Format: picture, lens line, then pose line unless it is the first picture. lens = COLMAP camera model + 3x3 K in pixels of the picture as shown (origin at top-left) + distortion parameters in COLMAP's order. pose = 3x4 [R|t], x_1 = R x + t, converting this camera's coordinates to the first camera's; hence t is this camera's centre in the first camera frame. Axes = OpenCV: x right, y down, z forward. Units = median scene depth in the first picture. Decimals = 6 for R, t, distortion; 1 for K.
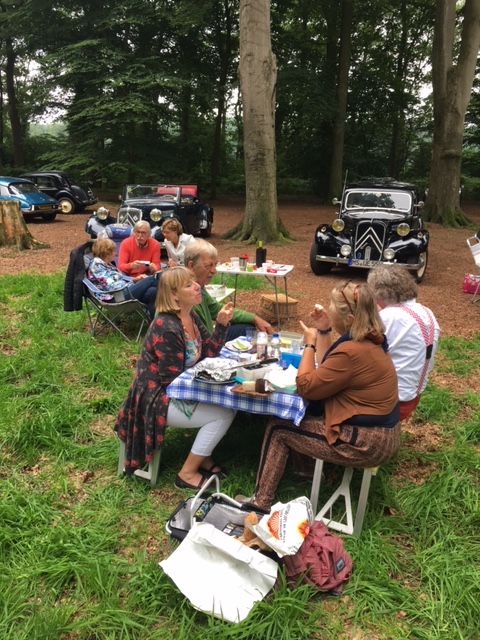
lens RADIAL K [[533.4, 0, 240.0], [0, 533.4, 320.0], [0, 0, 1]] dist [0.003104, 0.002167]
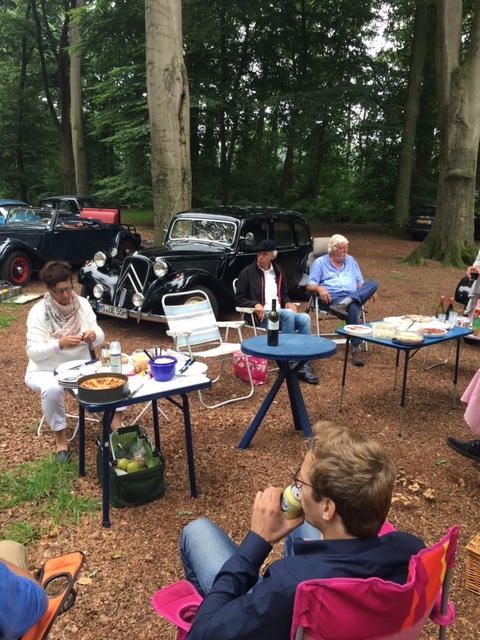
lens RADIAL K [[533.4, 0, 240.0], [0, 533.4, 320.0], [0, 0, 1]] dist [0.003104, 0.002167]
pose [[0.958427, 0.069084, -0.276848, 0.332316], [-0.082444, 0.995912, -0.036899, -0.042279], [0.273168, 0.058189, 0.960205, 0.169850]]
